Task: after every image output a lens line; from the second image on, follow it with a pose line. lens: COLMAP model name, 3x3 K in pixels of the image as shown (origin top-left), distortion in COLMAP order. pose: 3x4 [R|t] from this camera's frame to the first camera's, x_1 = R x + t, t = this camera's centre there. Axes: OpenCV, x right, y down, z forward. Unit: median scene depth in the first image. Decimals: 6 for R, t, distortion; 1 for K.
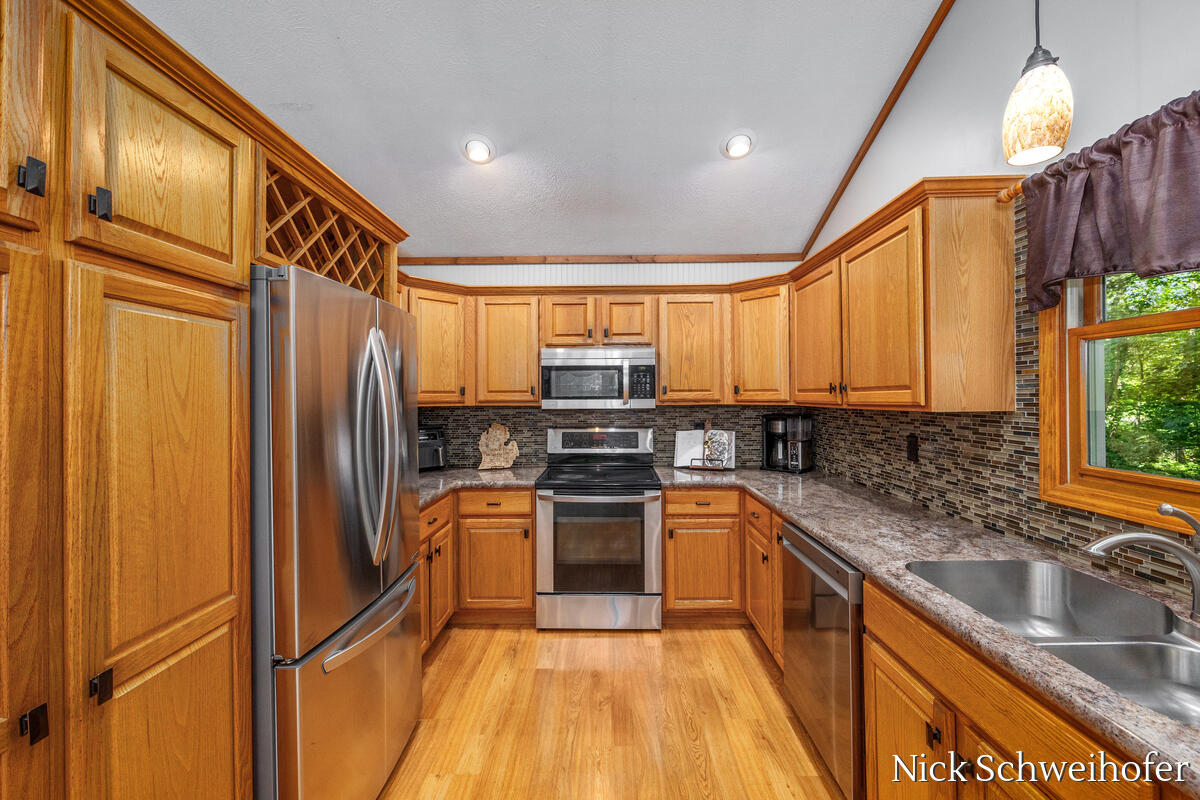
lens RADIAL K [[489.2, 0, 600.5], [0, 489.2, 395.1], [0, 0, 1]] dist [-0.021336, -0.000127]
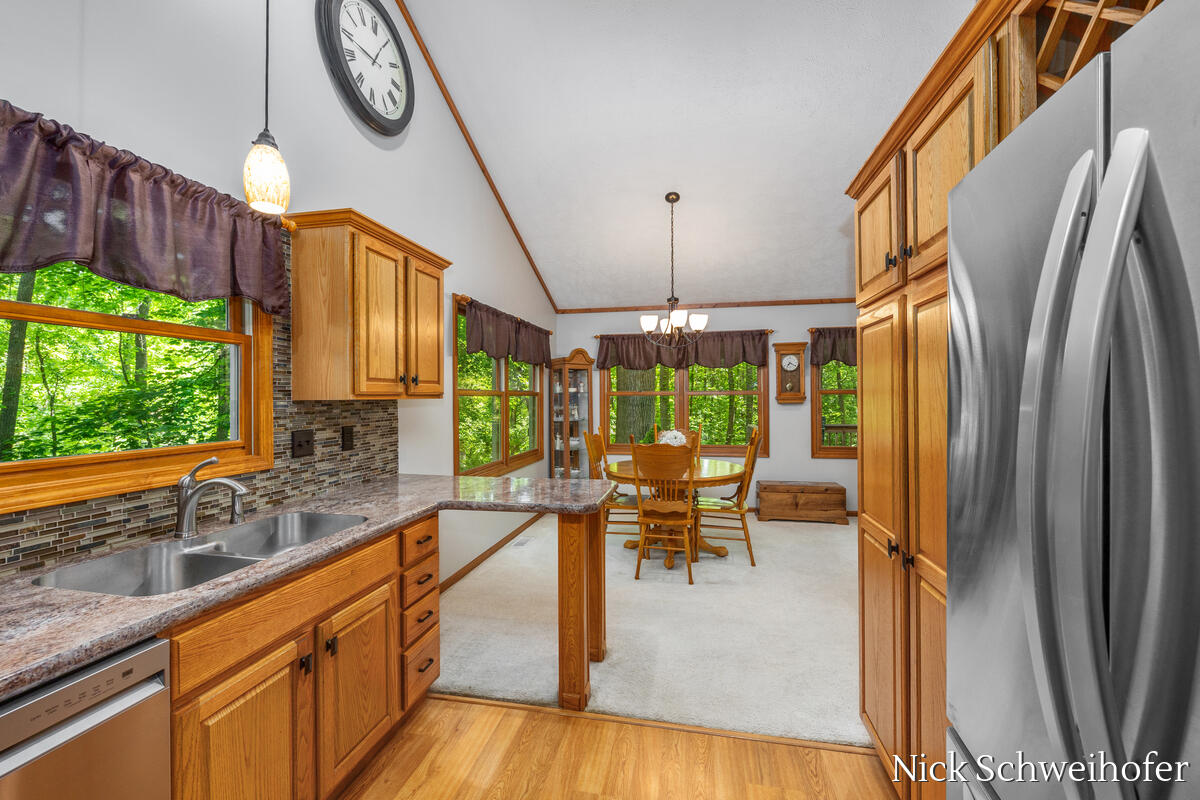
lens RADIAL K [[489.2, 0, 599.6], [0, 489.2, 399.6], [0, 0, 1]] dist [-0.021336, -0.000127]
pose [[-0.983485, 0.008013, 0.180814, -0.217051], [0.007865, 0.999968, -0.001537, 0.043277], [-0.180821, -0.000089, -0.983516, 1.707899]]
